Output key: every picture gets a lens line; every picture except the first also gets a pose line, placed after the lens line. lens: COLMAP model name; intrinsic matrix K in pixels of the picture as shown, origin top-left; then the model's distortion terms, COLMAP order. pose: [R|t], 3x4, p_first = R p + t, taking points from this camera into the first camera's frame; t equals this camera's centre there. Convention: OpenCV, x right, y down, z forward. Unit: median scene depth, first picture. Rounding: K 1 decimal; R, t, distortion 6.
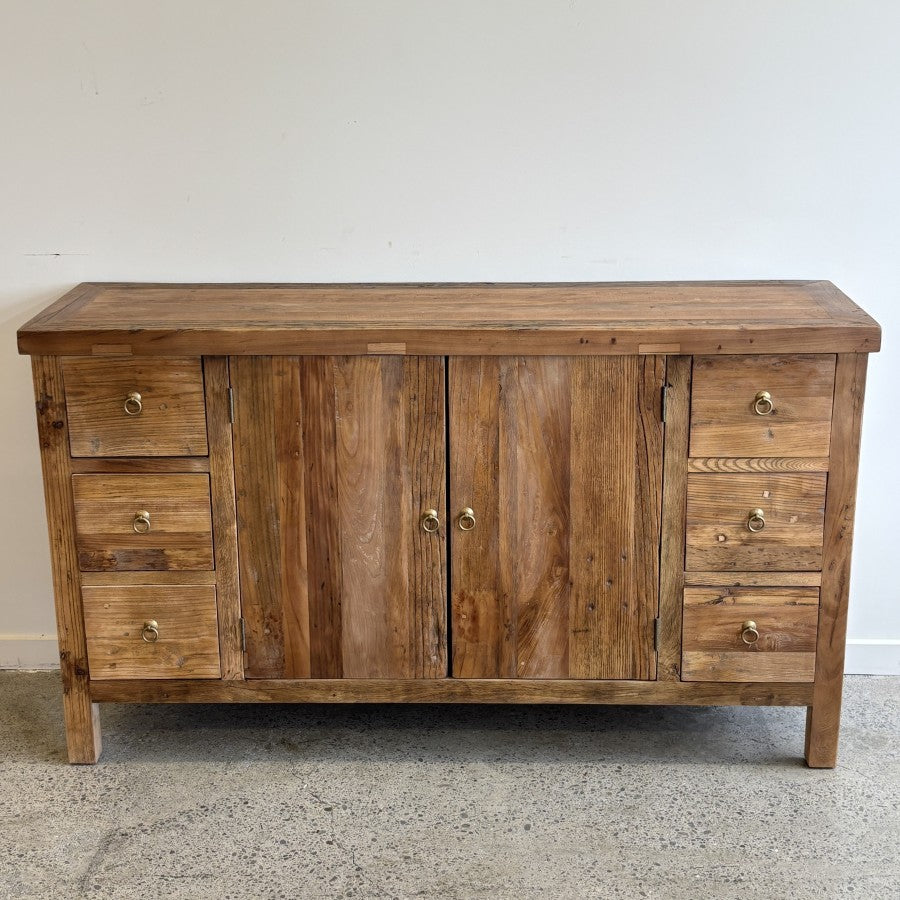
lens RADIAL K [[1464.6, 0, 450.7], [0, 1464.6, 443.1], [0, 0, 1]] dist [0.239724, -1.027405]
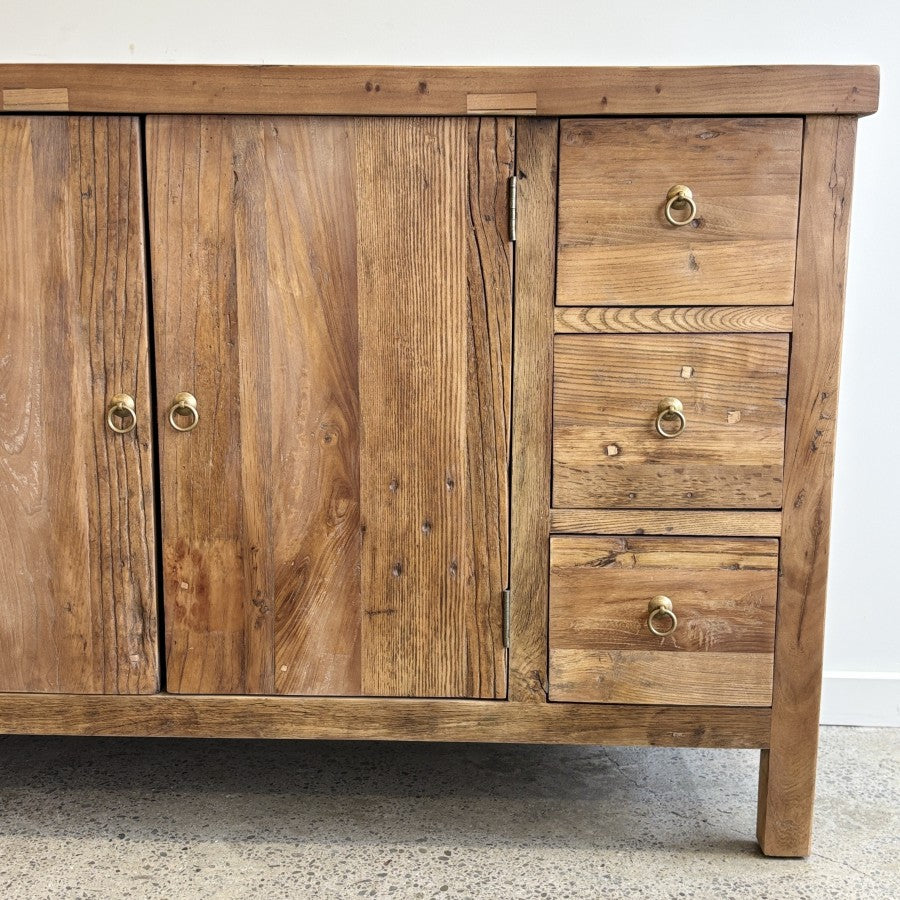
lens RADIAL K [[1254.7, 0, 445.7], [0, 1254.7, 454.1], [0, 0, 1]] dist [0.209809, -0.782893]
pose [[0.999847, 0.016702, -0.005168, 0.118413], [-0.017209, 0.992333, -0.122391, 0.128257], [0.003085, 0.122461, 0.992469, 0.494419]]
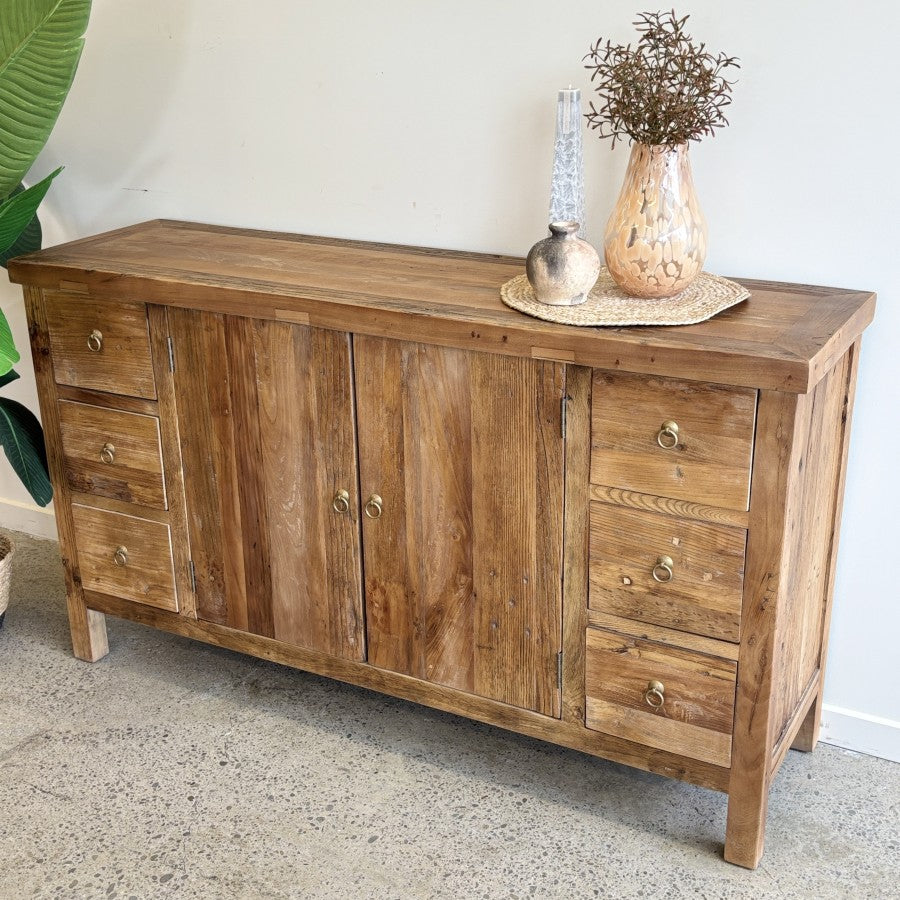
lens RADIAL K [[1264.1, 0, 450.0], [0, 1264.1, 450.0], [0, 0, 1]] dist [0.233881, -0.919665]
pose [[0.890767, 0.160075, -0.425335, 0.392536], [-0.126907, 0.986297, 0.105416, -0.075624], [0.436381, -0.039923, 0.898876, 0.288821]]
